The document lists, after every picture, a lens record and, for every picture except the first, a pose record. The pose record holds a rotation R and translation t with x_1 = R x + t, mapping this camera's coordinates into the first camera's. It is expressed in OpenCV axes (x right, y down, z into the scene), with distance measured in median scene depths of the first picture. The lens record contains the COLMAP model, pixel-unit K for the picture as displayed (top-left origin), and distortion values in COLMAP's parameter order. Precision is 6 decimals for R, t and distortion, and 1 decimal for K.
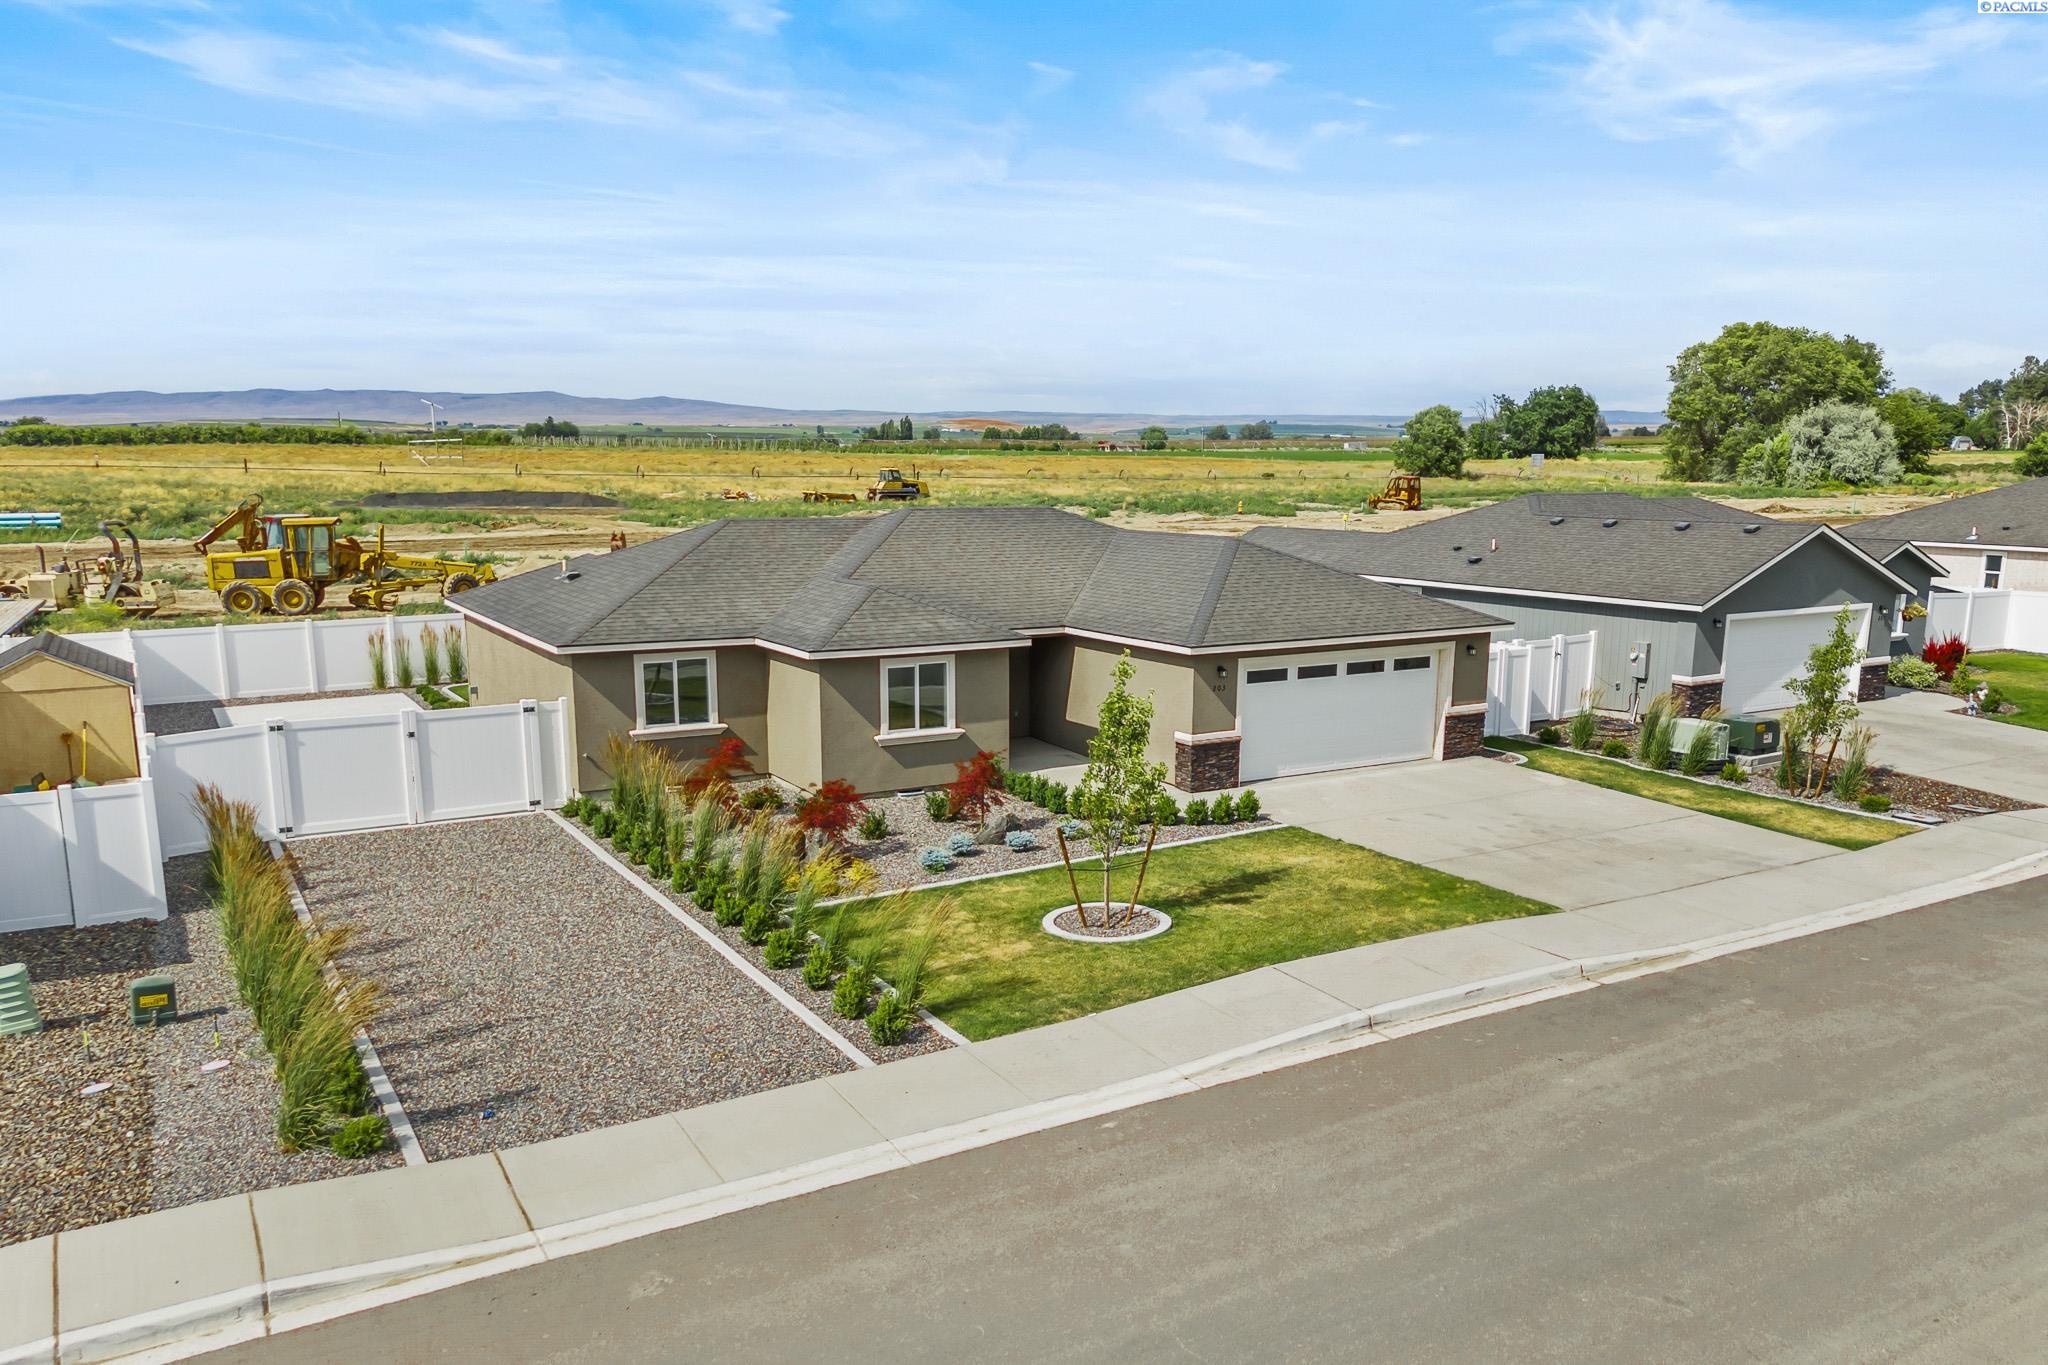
lens RADIAL K [[1492.7, 0, 1023.6], [0, 1492.7, 746.0], [0, 0, 1]] dist [0.057435, -0.035524]
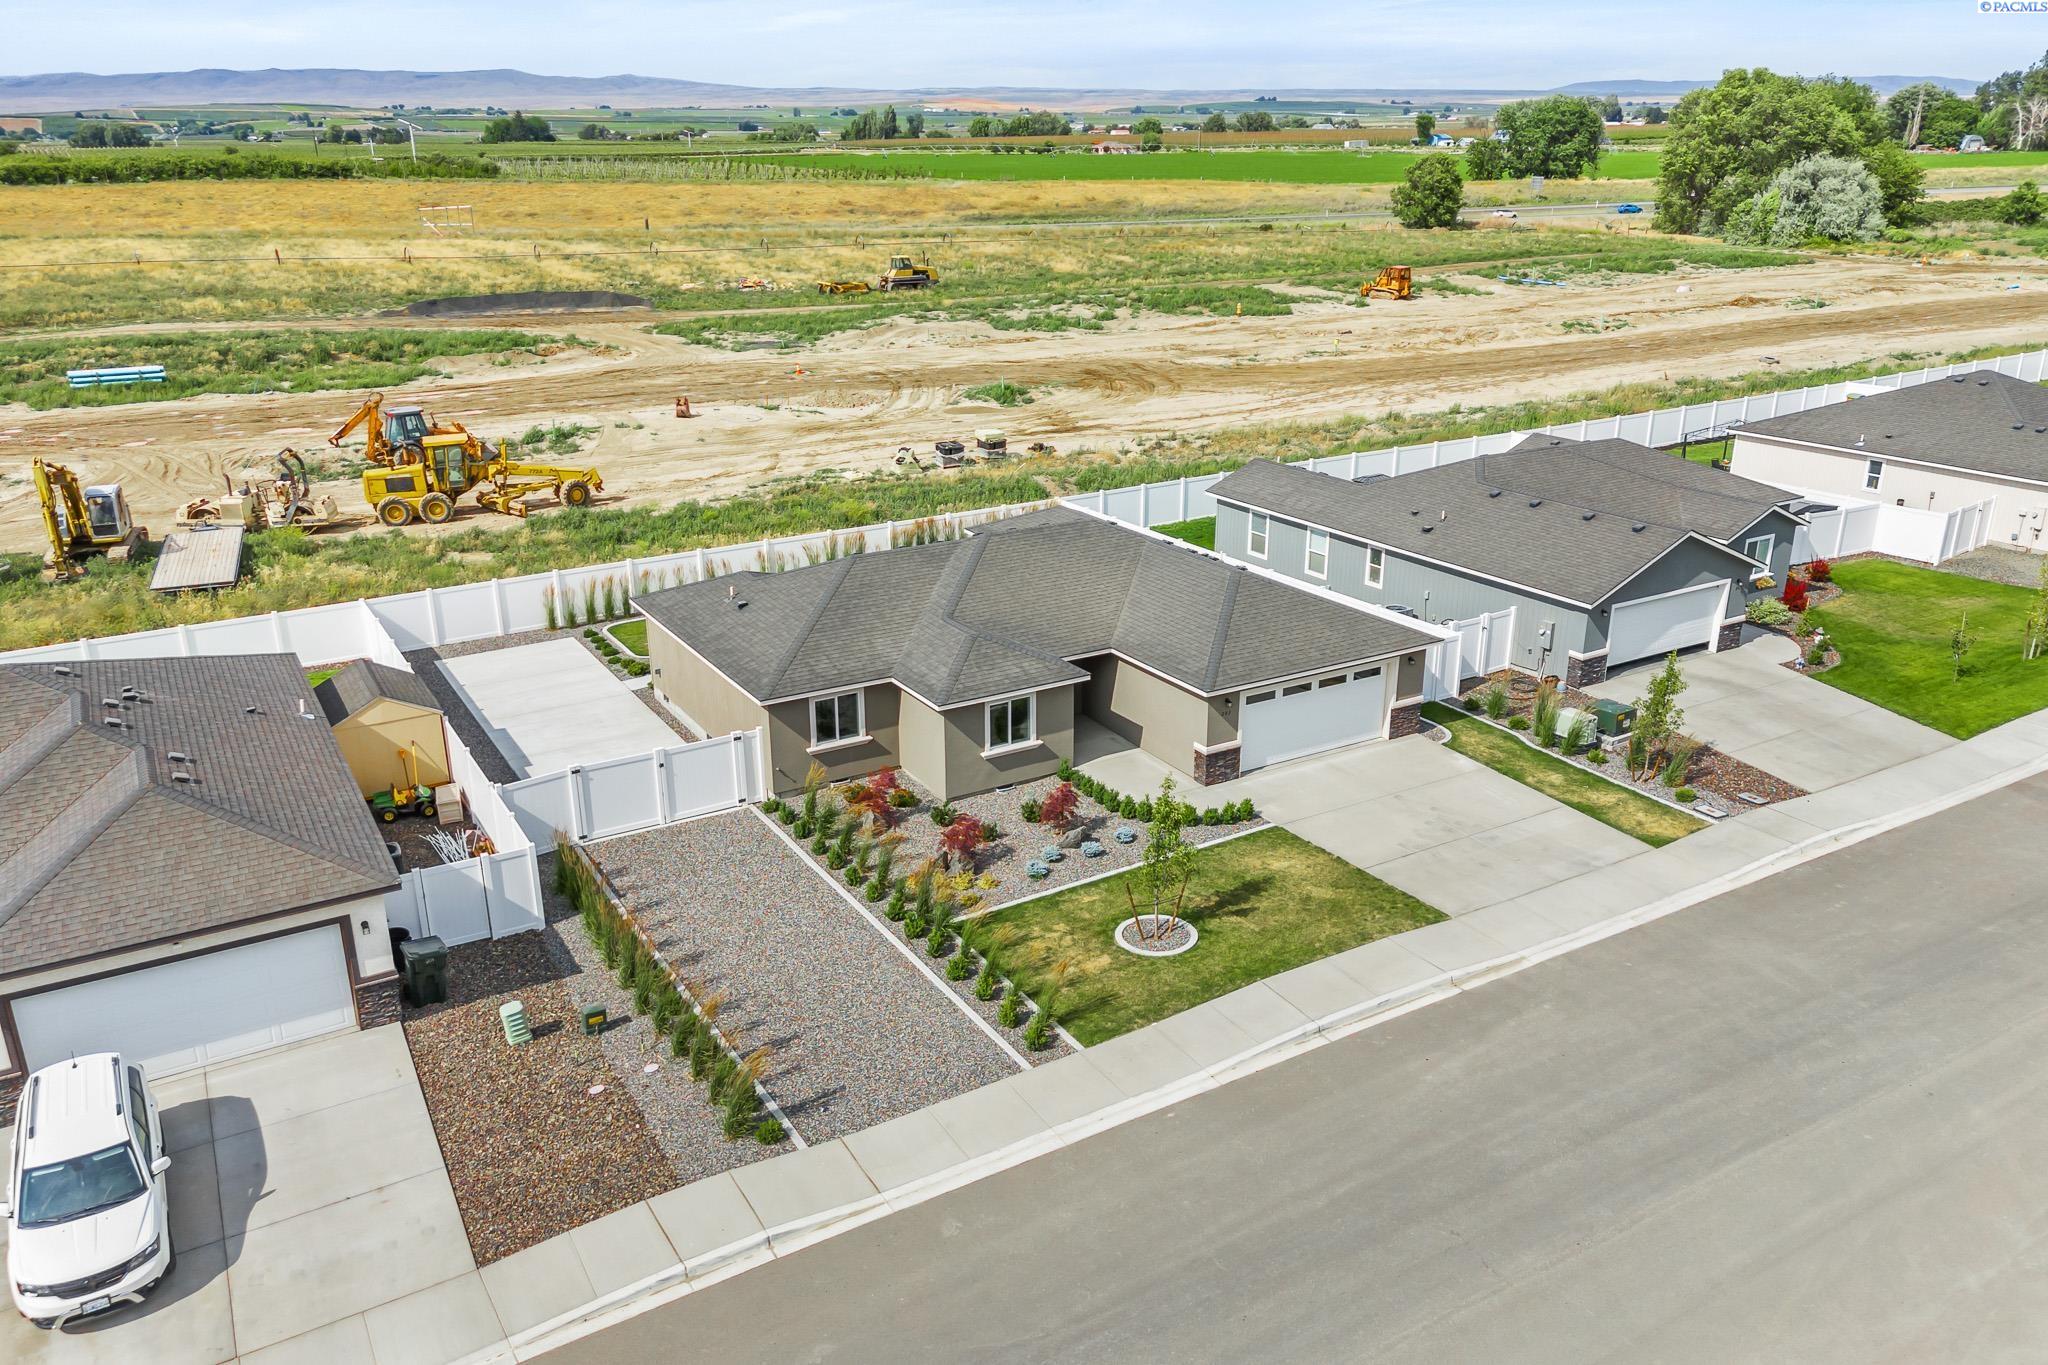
lens RADIAL K [[1480.7, 0, 1024.0], [0, 1480.7, 682.5], [0, 0, 1]] dist [0.059871, -0.039943]
pose [[0.999930, -0.011297, 0.003569, -0.062982], [0.010622, 0.988293, 0.152195, -0.280981], [-0.005246, -0.152147, 0.988344, -0.363550]]
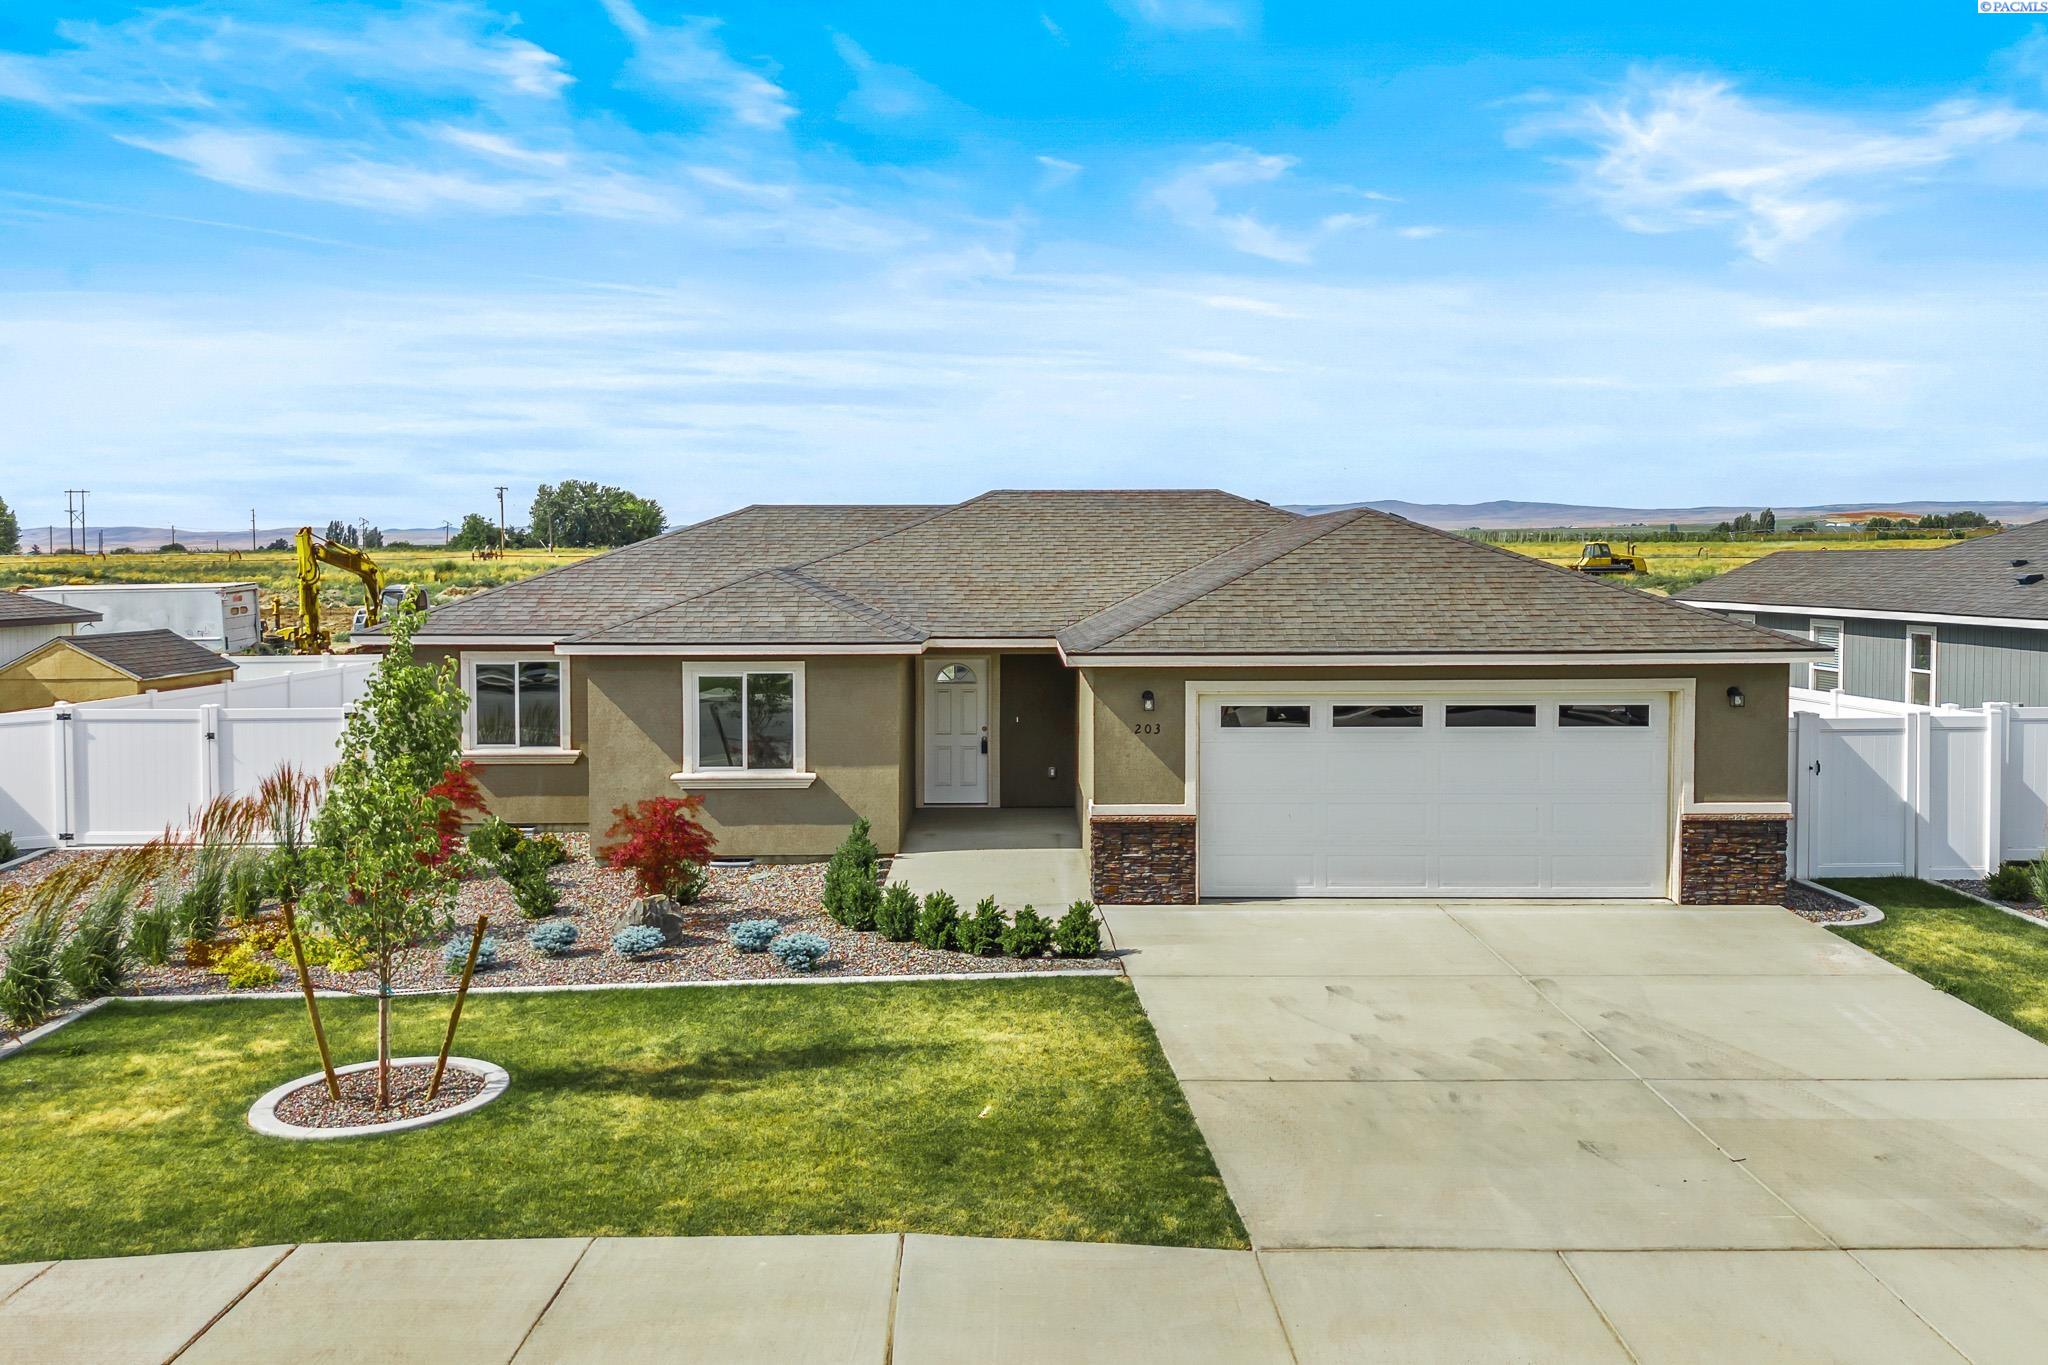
lens RADIAL K [[1535.9, 0, 1027.3], [0, 1535.9, 724.1], [0, 0, 1]] dist [0.052236, -0.003654]
pose [[0.868787, 0.044548, -0.493178, 0.388542], [-0.085174, 0.994545, -0.060208, -0.000549], [0.487806, 0.094314, 0.867842, 0.454244]]
